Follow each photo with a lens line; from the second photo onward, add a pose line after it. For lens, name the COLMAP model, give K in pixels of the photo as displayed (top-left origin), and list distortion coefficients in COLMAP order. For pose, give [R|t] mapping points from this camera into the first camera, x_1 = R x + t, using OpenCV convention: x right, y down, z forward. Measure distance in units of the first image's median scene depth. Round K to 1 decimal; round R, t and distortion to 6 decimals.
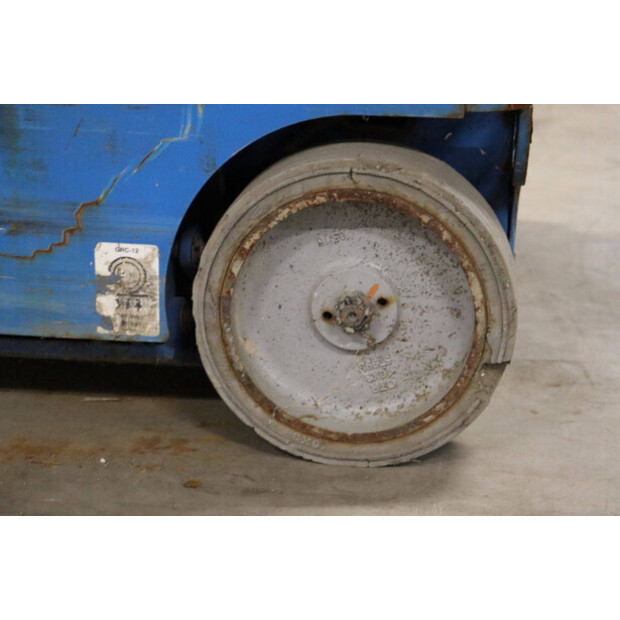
lens RADIAL K [[1459.1, 0, 309.6], [0, 1459.1, 310.3], [0, 0, 1]] dist [0.377054, 0.000000]
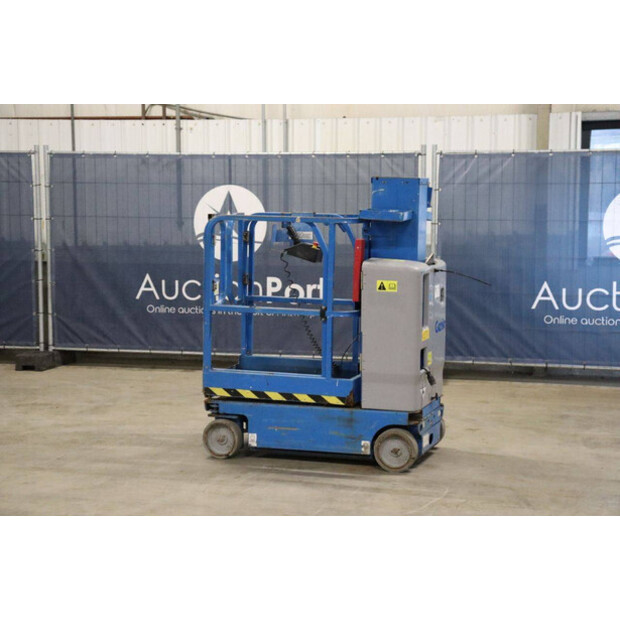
lens RADIAL K [[1312.7, 0, 323.4], [0, 1312.7, 301.3], [0, 0, 1]] dist [0.351373, 0.000000]
pose [[0.983485, 0.004976, -0.180919, 0.878019], [-0.043633, 0.976657, -0.210329, 0.682978], [0.175649, 0.214749, 0.960745, -5.659301]]
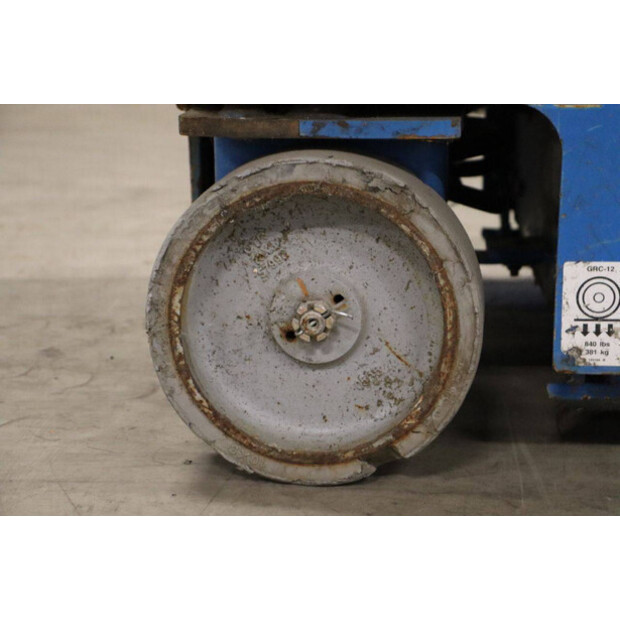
lens RADIAL K [[1459.1, 0, 310.2], [0, 1459.1, 310.5], [0, 0, 1]] dist [0.377054, 0.000000]
pose [[0.996705, -0.026180, 0.076776, -0.982497], [0.032005, 0.996621, -0.075647, 0.013418], [-0.074536, 0.077855, 0.994174, 0.190926]]
